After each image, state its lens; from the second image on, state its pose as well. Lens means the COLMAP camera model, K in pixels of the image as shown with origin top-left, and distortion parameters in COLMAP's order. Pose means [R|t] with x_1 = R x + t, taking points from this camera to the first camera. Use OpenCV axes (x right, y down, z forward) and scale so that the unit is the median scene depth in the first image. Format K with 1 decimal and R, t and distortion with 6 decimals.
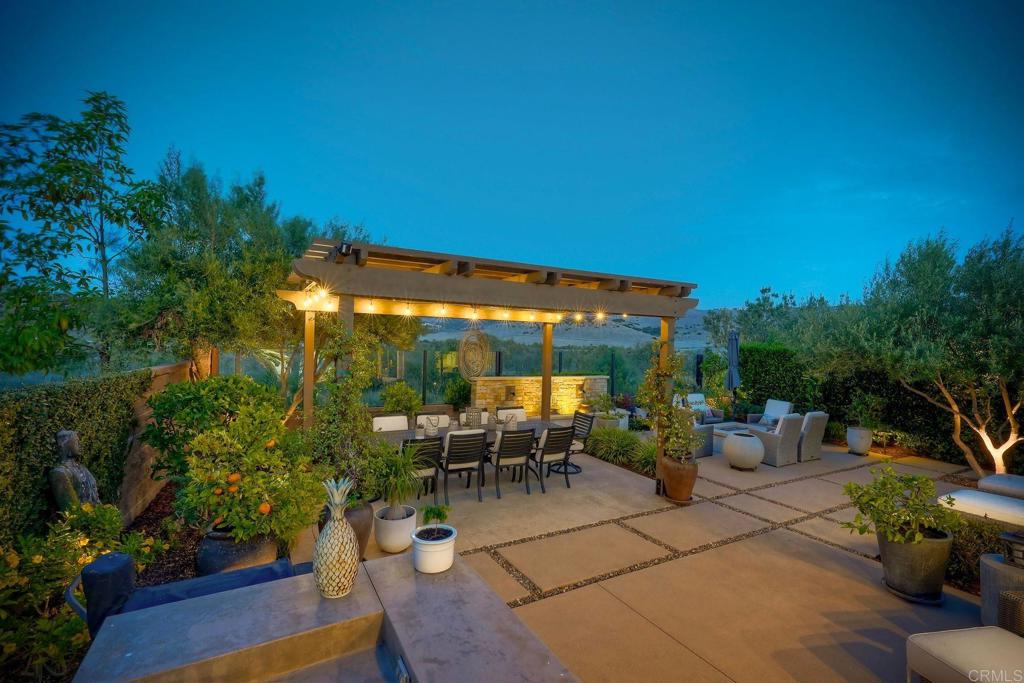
lens RADIAL K [[459.2, 0, 512.3], [0, 459.2, 342.7], [0, 0, 1]] dist [-0.003588, 0.000547]
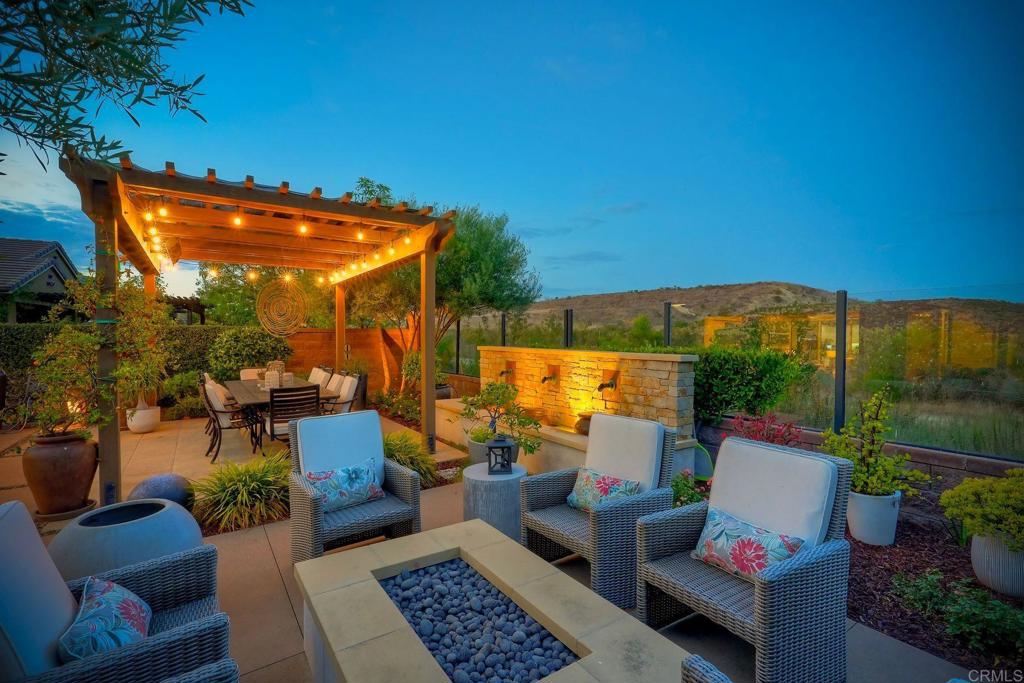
lens RADIAL K [[479.9, 0, 515.1], [0, 479.9, 342.0], [0, 0, 1]] dist [-0.001699, 0.000543]
pose [[0.082917, -0.010136, -0.996505, 1.024443], [0.000956, 0.999949, -0.010092, 0.116999], [0.996556, -0.000116, 0.082922, 1.496592]]
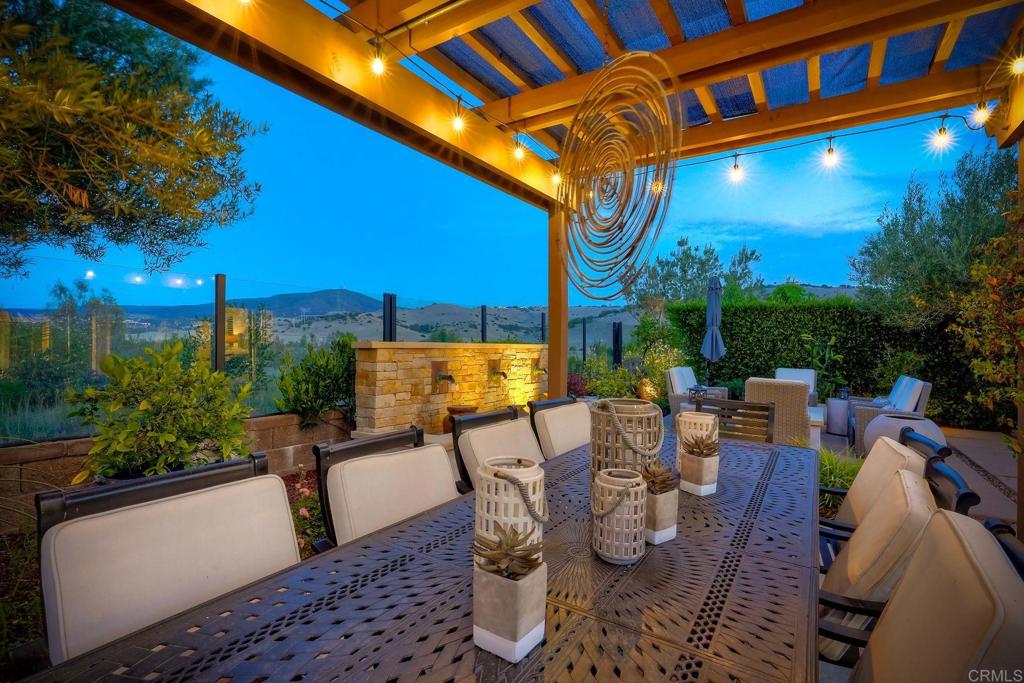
lens RADIAL K [[485.5, 0, 518.1], [0, 485.5, 343.5], [0, 0, 1]] dist [0.000582, 0.000067]
pose [[0.877385, -0.018412, 0.479433, -0.262075], [0.016401, 0.999830, 0.008383, 0.115325], [-0.479506, 0.000508, 0.877538, 0.848409]]
